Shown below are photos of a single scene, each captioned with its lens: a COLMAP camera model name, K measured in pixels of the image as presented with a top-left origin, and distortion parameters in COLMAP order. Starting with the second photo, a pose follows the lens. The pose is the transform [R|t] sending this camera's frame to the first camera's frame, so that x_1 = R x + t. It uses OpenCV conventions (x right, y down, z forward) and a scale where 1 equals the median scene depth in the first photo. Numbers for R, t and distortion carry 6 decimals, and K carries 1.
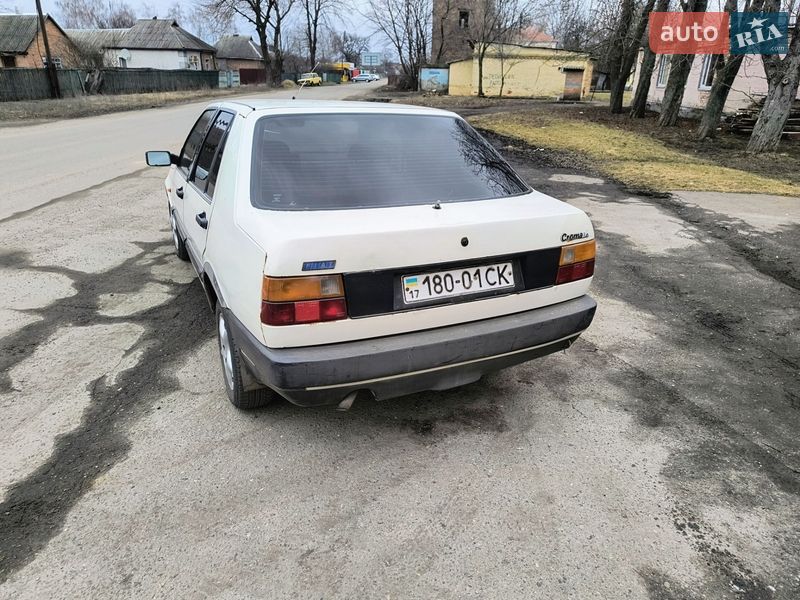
lens RADIAL K [[544.5, 0, 403.8], [0, 544.5, 304.0], [0, 0, 1]] dist [0.035083, -0.033185]
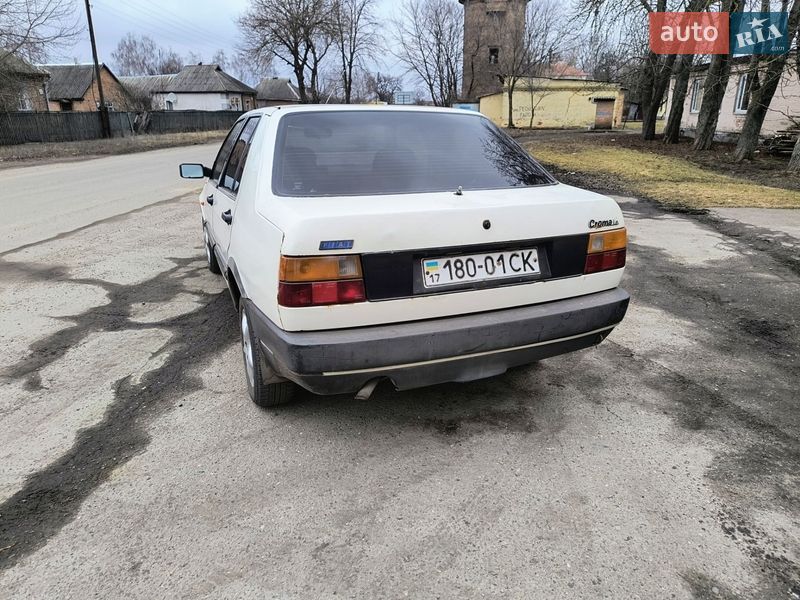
lens RADIAL K [[543.6, 0, 402.2], [0, 543.6, 297.5], [0, 0, 1]] dist [0.038746, -0.037317]
pose [[0.998024, -0.004047, -0.062706, 0.010695], [-0.000362, 0.997538, -0.070131, 0.041867], [0.062835, 0.070015, 0.995565, 0.016467]]
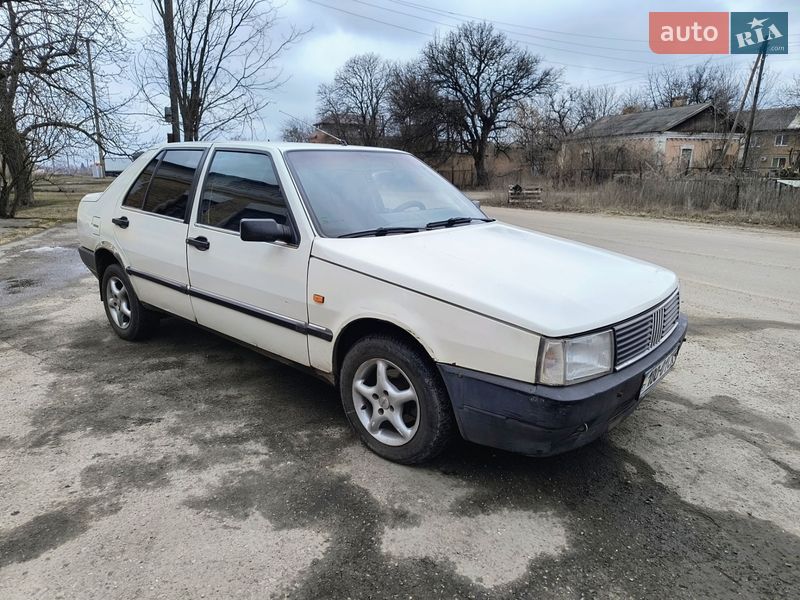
lens RADIAL K [[543.6, 0, 402.2], [0, 543.6, 297.5], [0, 0, 1]] dist [0.038746, -0.037317]
pose [[-0.915913, 0.069034, -0.395395, 0.064594], [-0.173618, 0.820031, 0.545350, -0.615324], [0.361884, 0.568141, -0.739091, 1.686170]]
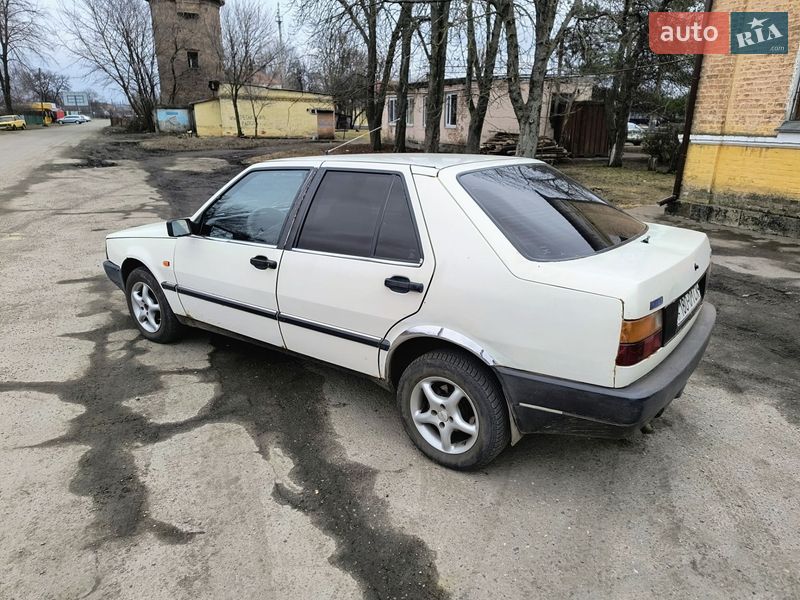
lens RADIAL K [[544.5, 0, 403.8], [0, 544.5, 304.0], [0, 0, 1]] dist [0.035083, -0.033185]
pose [[0.891545, -0.157704, 0.424590, -0.491891], [0.183965, 0.982702, -0.021282, -0.063424], [-0.413889, 0.097084, 0.905136, 0.091991]]
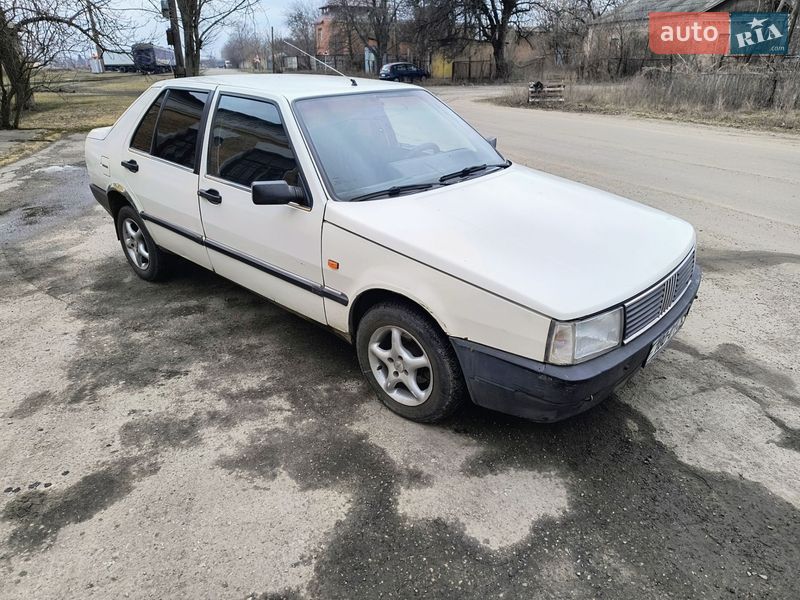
lens RADIAL K [[542.6, 0, 406.1], [0, 542.6, 297.5], [0, 0, 1]] dist [0.048148, -0.050684]
pose [[-0.922675, 0.144383, -0.357525, 0.059104], [-0.156624, 0.706954, 0.689700, -0.675176], [0.352334, 0.692366, -0.629675, 1.646705]]
